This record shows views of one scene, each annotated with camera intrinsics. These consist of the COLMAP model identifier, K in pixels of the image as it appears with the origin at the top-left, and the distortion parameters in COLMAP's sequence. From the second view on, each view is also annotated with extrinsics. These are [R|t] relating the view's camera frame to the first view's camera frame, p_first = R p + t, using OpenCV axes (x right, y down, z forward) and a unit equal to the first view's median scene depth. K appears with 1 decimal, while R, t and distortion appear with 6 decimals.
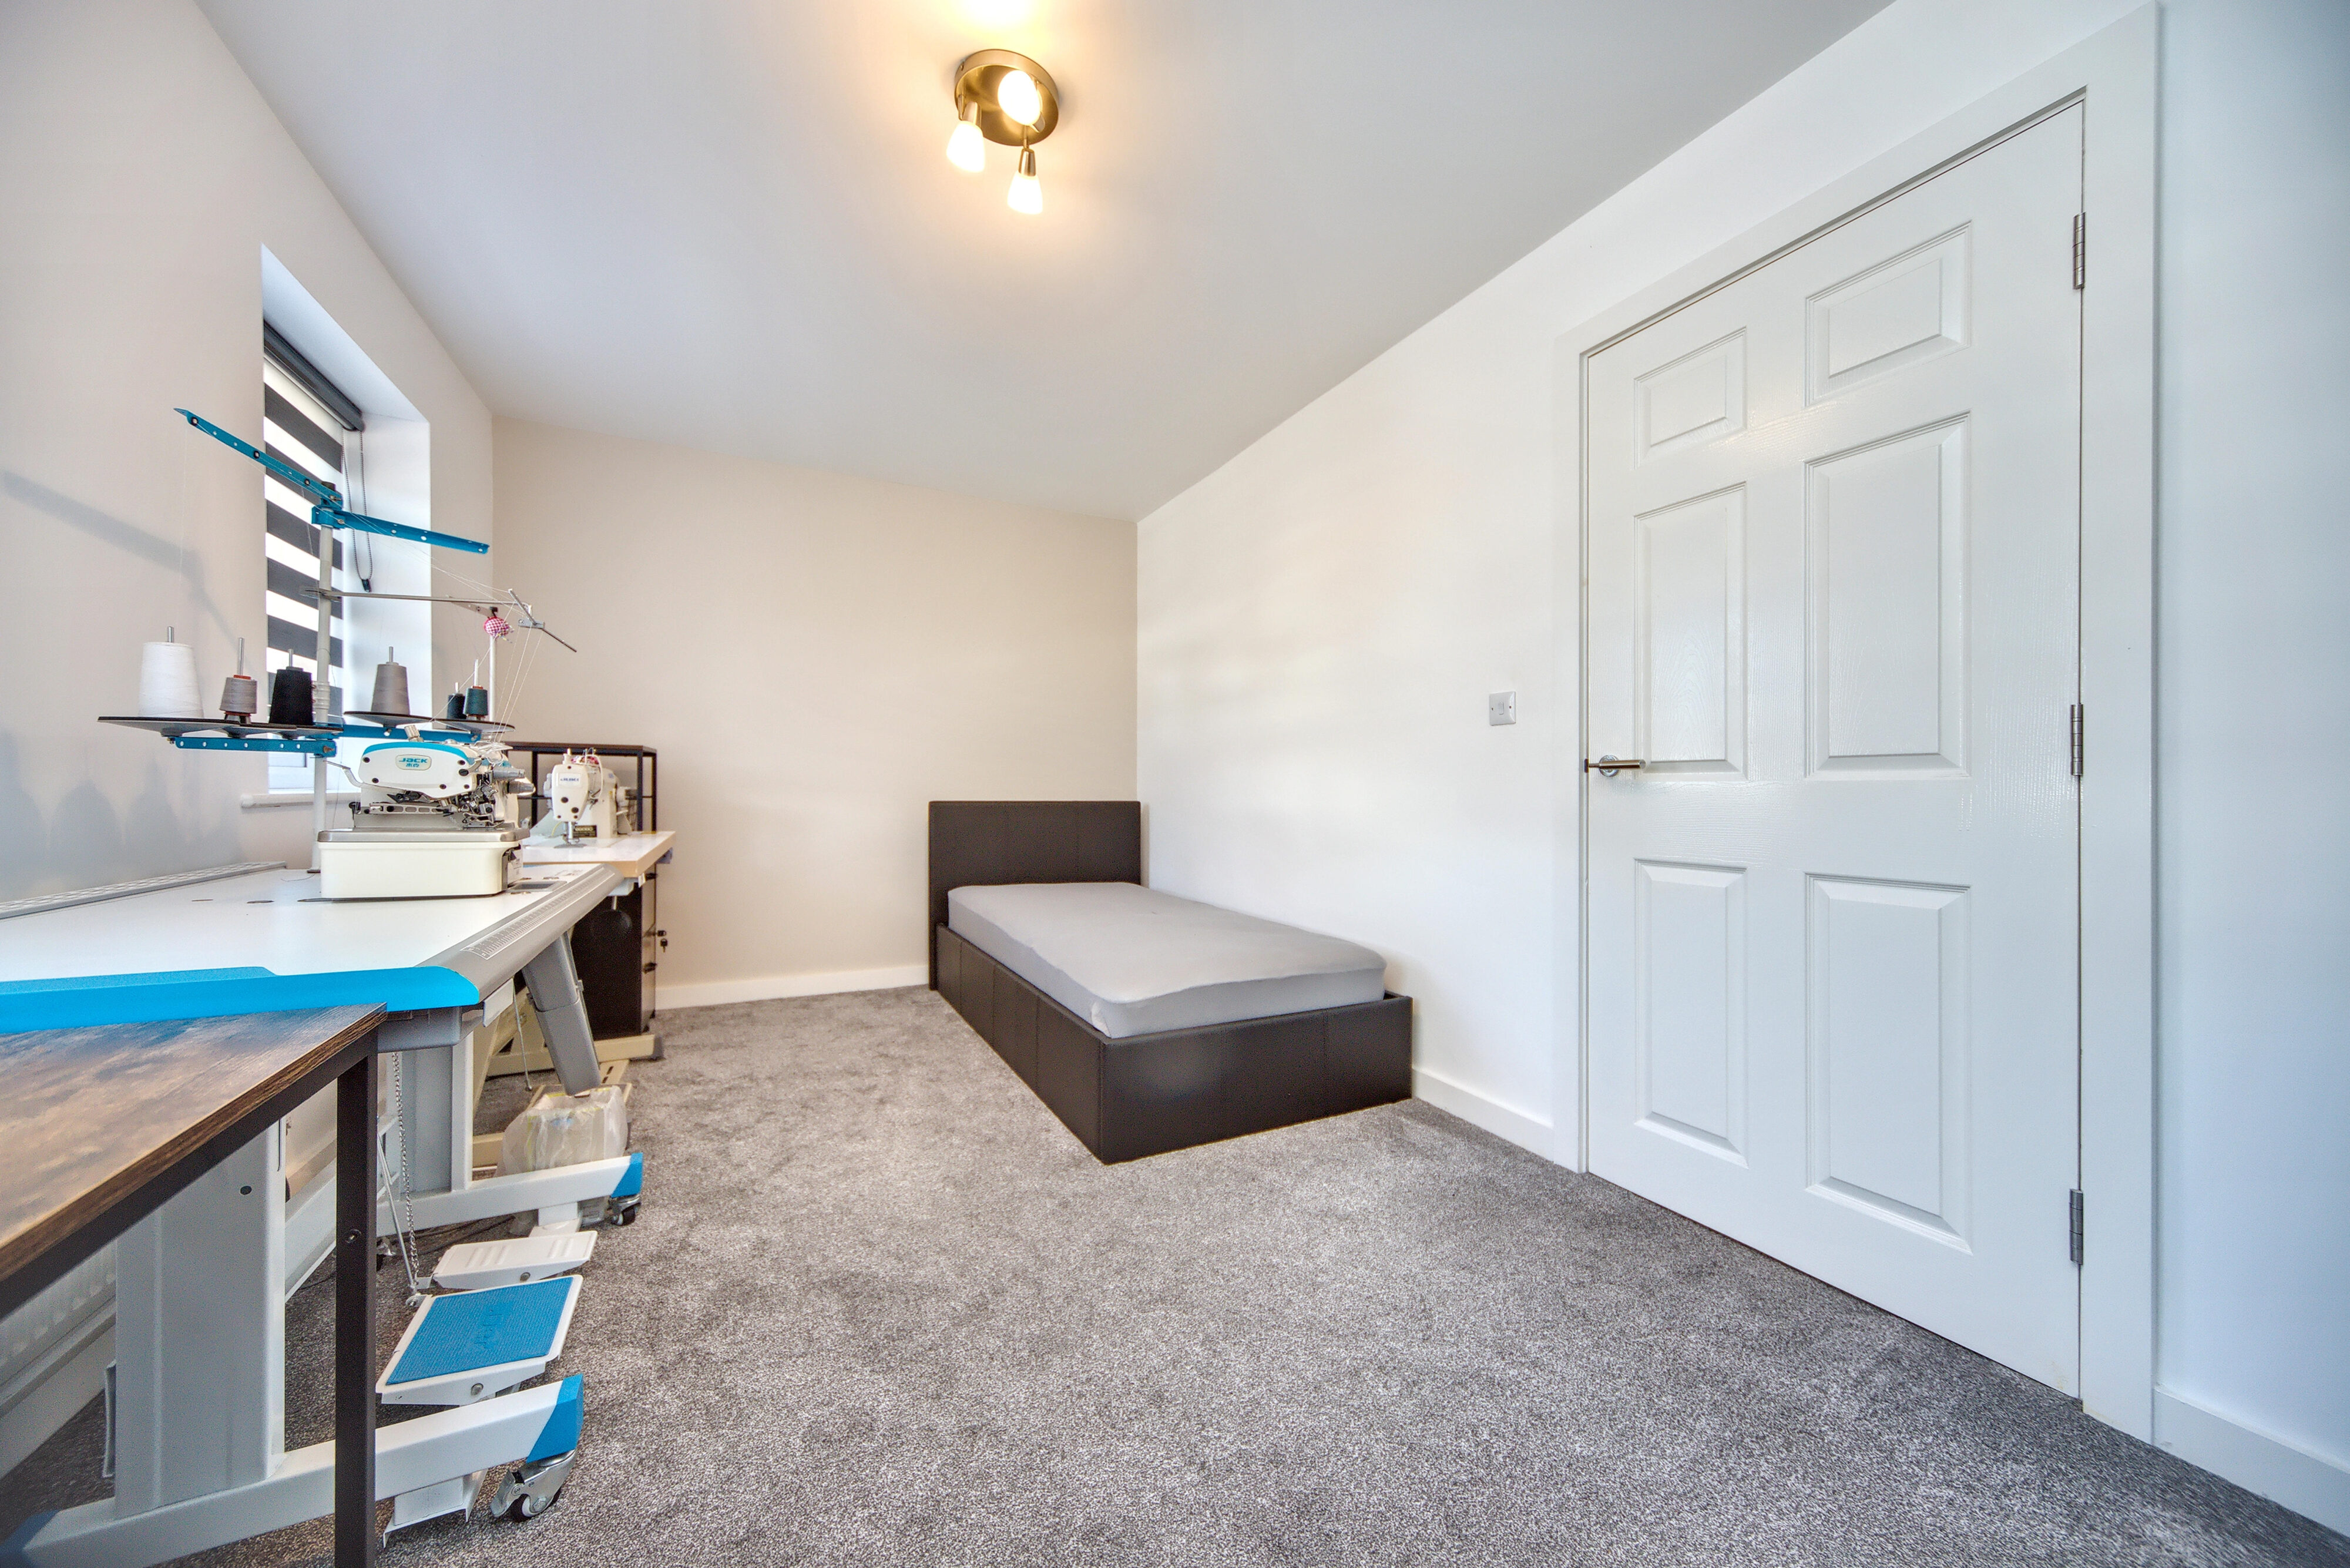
lens RADIAL K [[829.2, 0, 1175.0], [0, 829.2, 784.0], [0, 0, 1]] dist [0.002547, 0.000185]
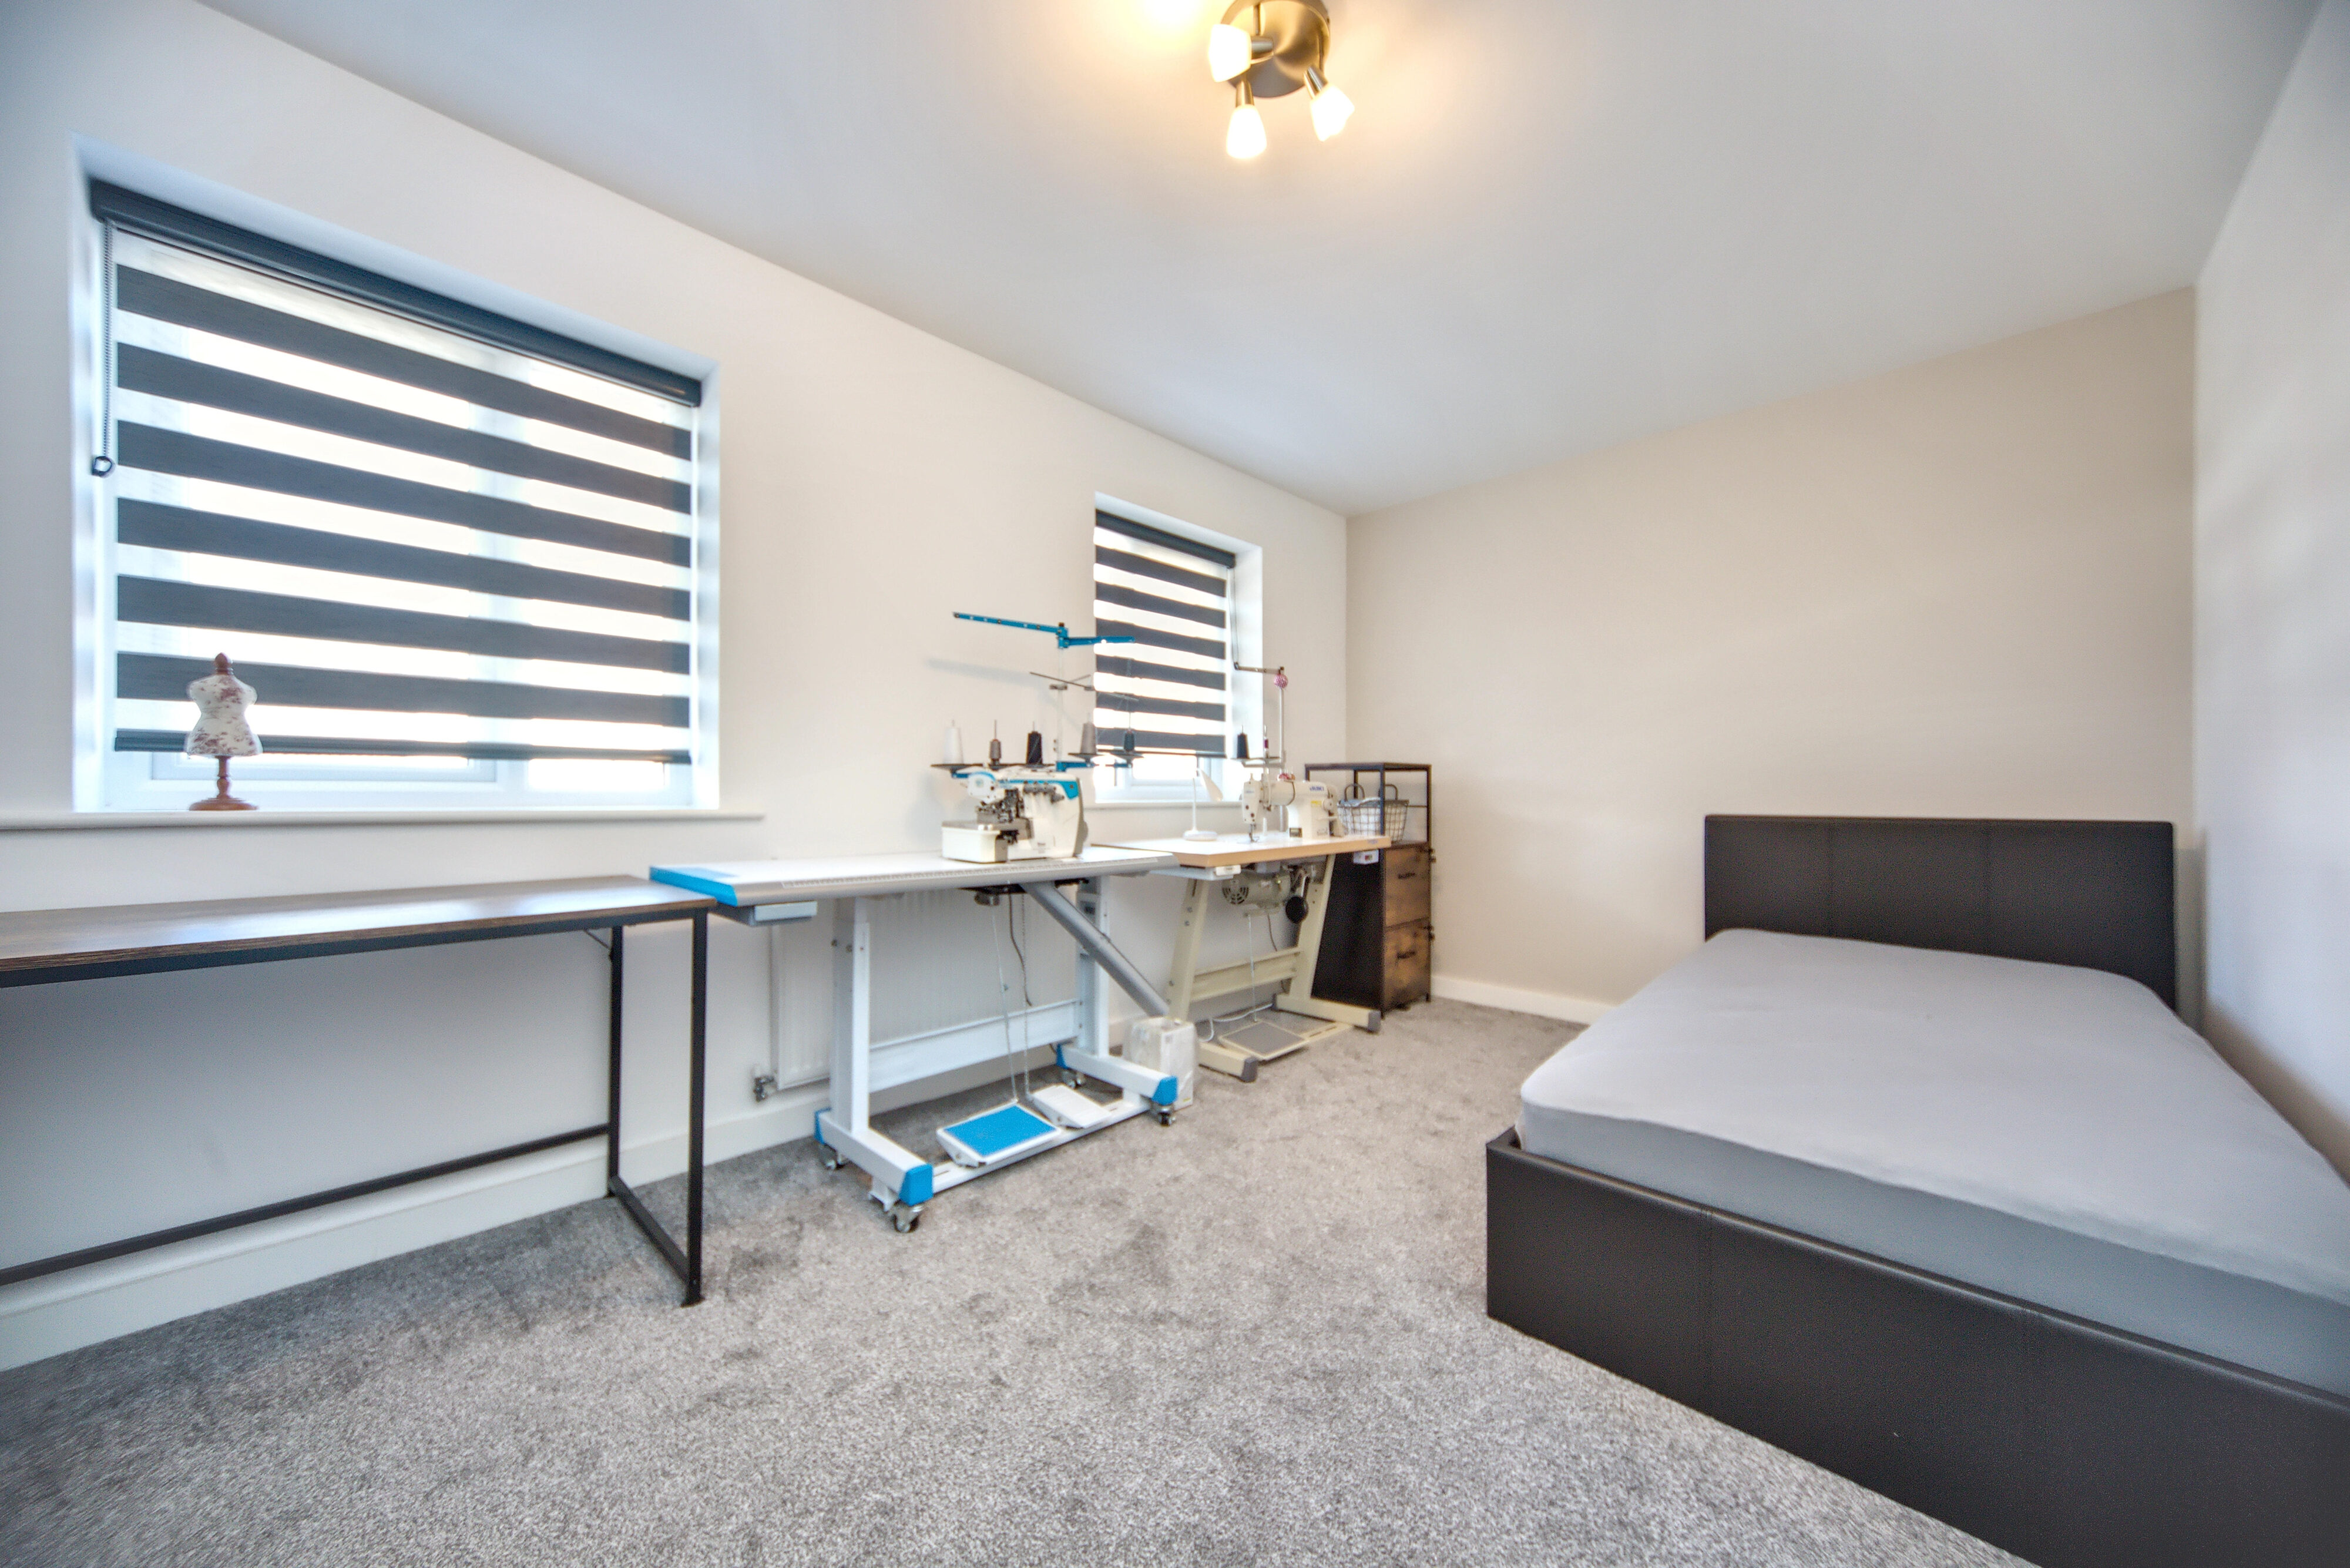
lens RADIAL K [[812.7, 0, 1175.0], [0, 812.7, 784.0], [0, 0, 1]] dist [0.001052, 0.000159]
pose [[0.327767, -0.019909, -0.944549, 0.484898], [0.005036, 0.999801, -0.019326, 0.006682], [0.944745, 0.001577, 0.327802, 0.485726]]
